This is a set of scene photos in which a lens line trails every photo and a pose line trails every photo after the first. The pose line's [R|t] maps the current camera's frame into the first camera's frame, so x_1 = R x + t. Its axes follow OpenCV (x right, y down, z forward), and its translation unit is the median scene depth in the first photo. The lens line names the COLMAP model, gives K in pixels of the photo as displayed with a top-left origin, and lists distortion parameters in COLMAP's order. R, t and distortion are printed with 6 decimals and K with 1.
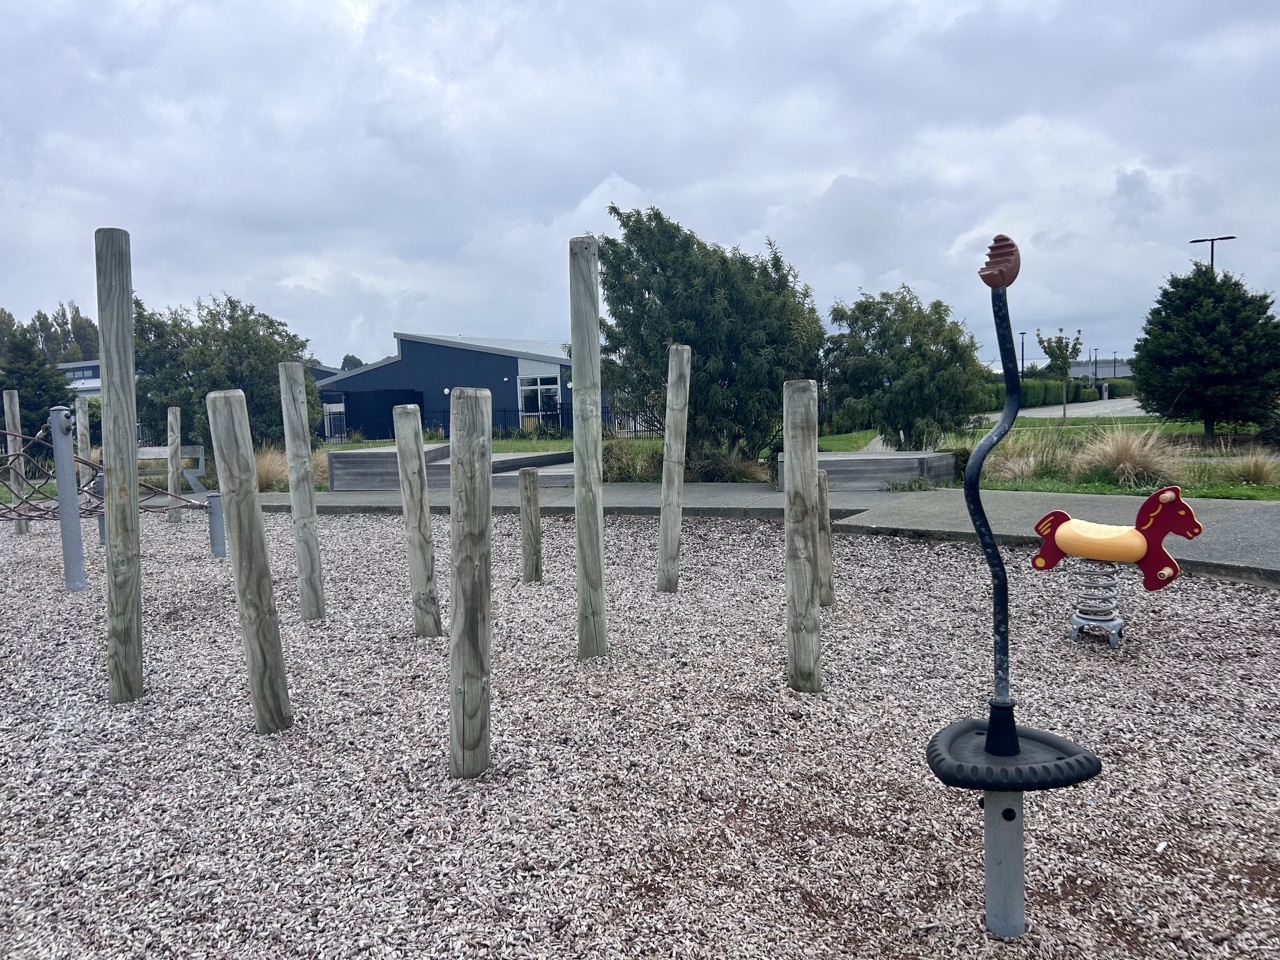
lens RADIAL K [[954.9, 0, 635.7], [0, 954.9, 485.9], [0, 0, 1]] dist [0.048850, -0.054132]
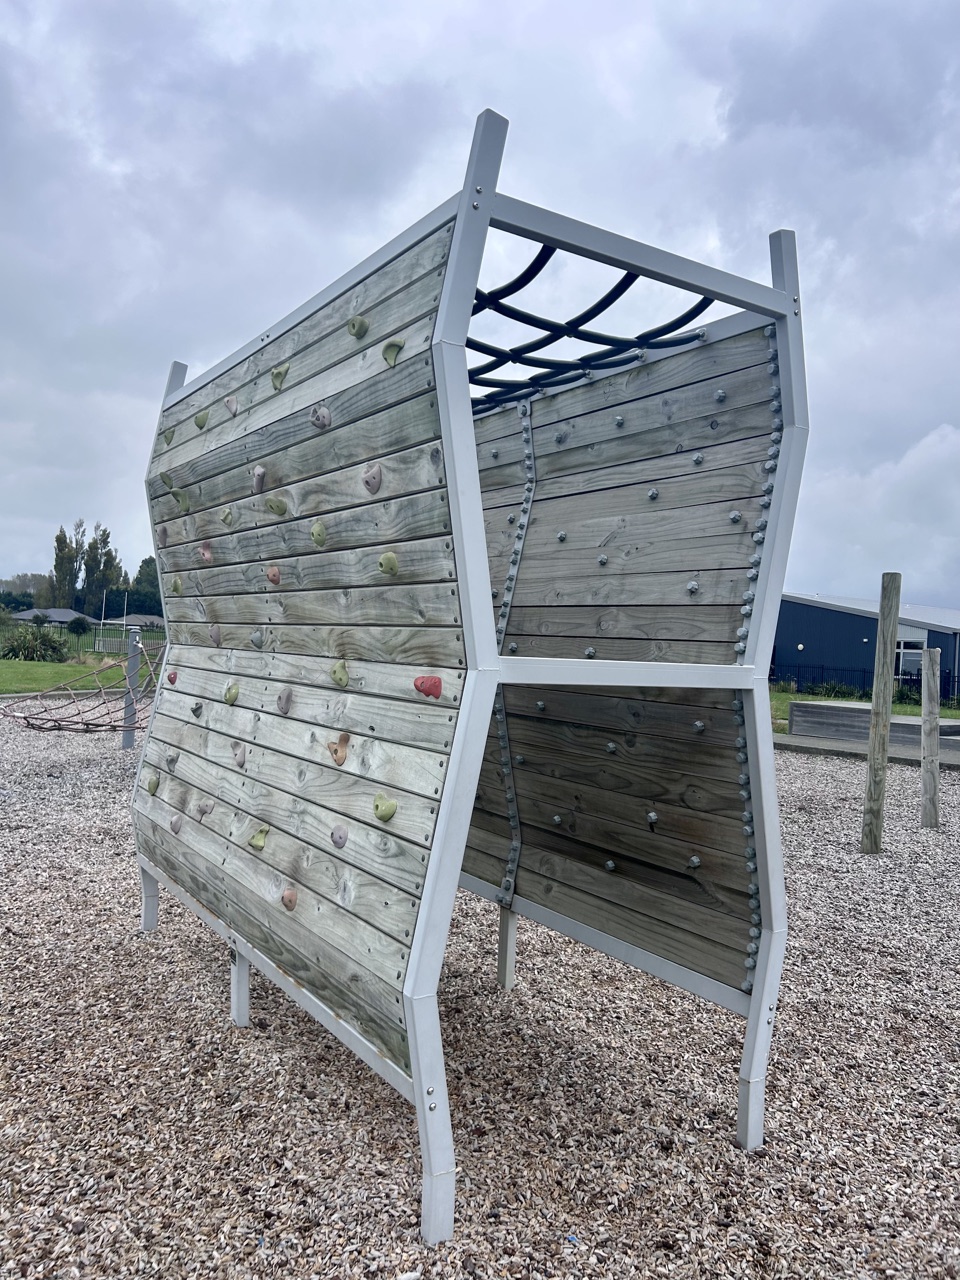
lens RADIAL K [[954.9, 0, 480.0], [0, 954.9, 640.0], [0, 0, 1]] dist [0.048850, -0.054132]
pose [[0.891639, 0.075825, -0.446353, -0.135123], [-0.118316, 0.990641, -0.068062, 0.016715], [0.437015, 0.113497, 0.892265, -0.261951]]
